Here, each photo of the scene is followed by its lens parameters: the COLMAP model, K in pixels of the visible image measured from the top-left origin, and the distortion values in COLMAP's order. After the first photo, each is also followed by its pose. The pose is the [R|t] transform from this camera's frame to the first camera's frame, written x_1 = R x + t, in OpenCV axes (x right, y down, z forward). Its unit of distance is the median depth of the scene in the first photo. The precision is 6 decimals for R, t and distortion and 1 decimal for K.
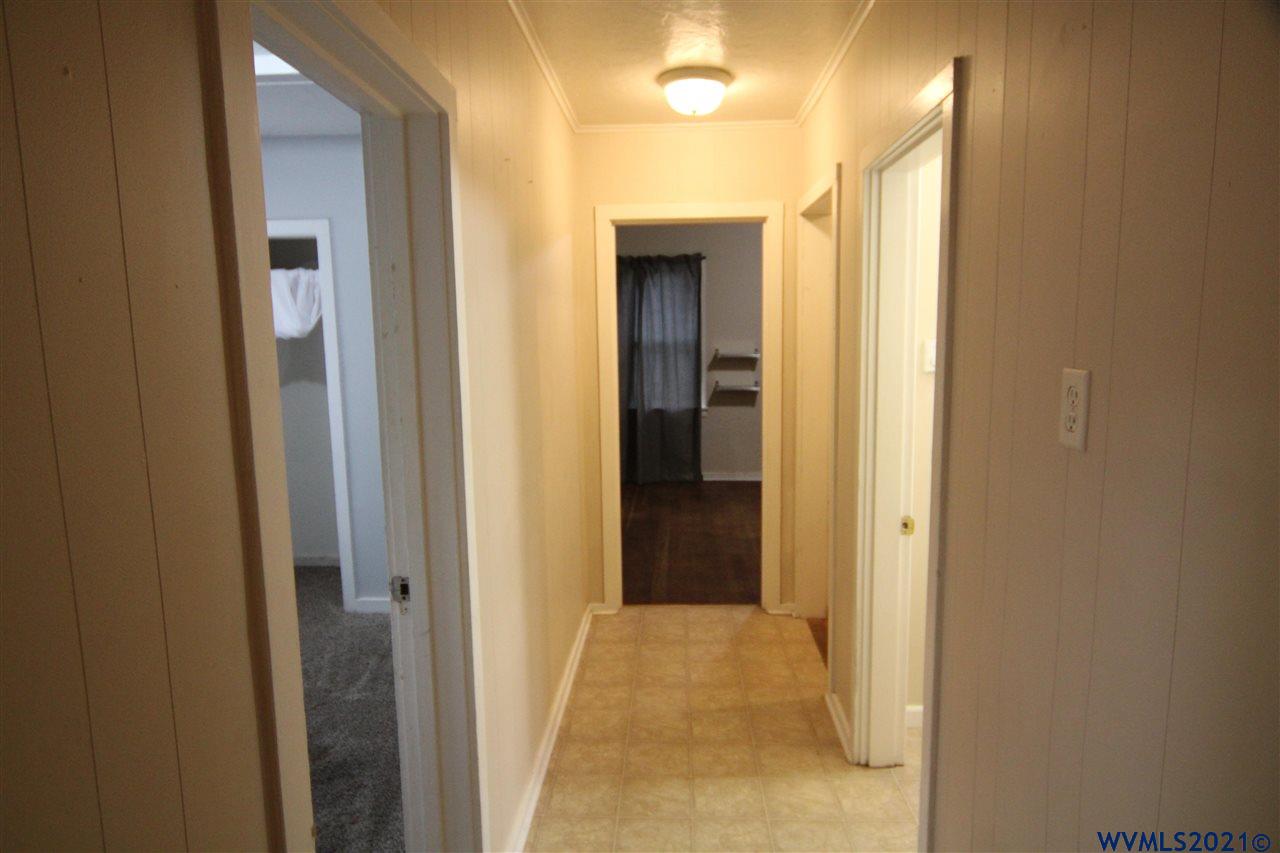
lens RADIAL K [[793.2, 0, 633.8], [0, 793.2, 426.5], [0, 0, 1]] dist [-0.000571, 0.000296]
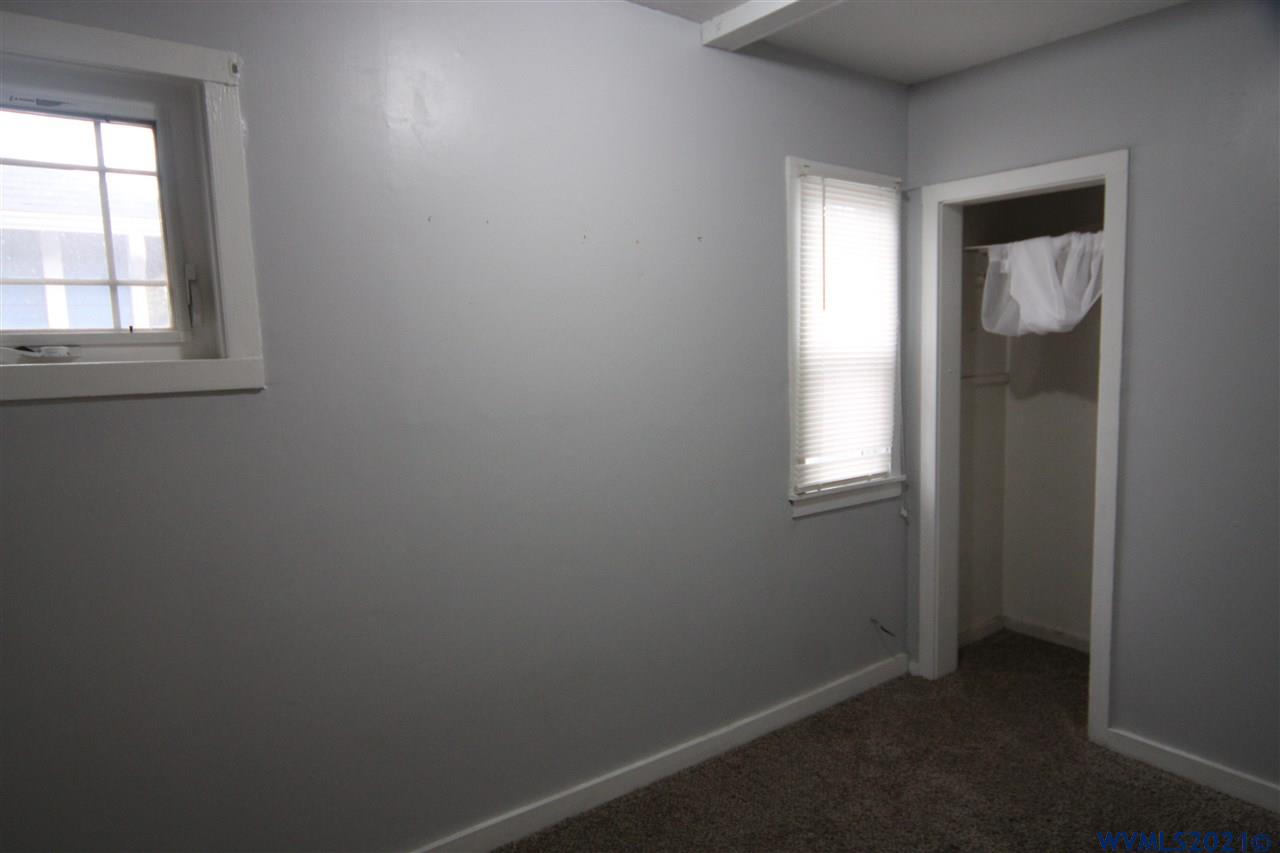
lens RADIAL K [[793.2, 0, 634.7], [0, 793.2, 423.9], [0, 0, 1]] dist [-0.000571, 0.000296]
pose [[0.637430, 0.083304, -0.765992, -0.116212], [-0.088145, 0.995496, 0.034913, -0.021459], [0.765450, 0.045263, 0.641901, 0.261598]]
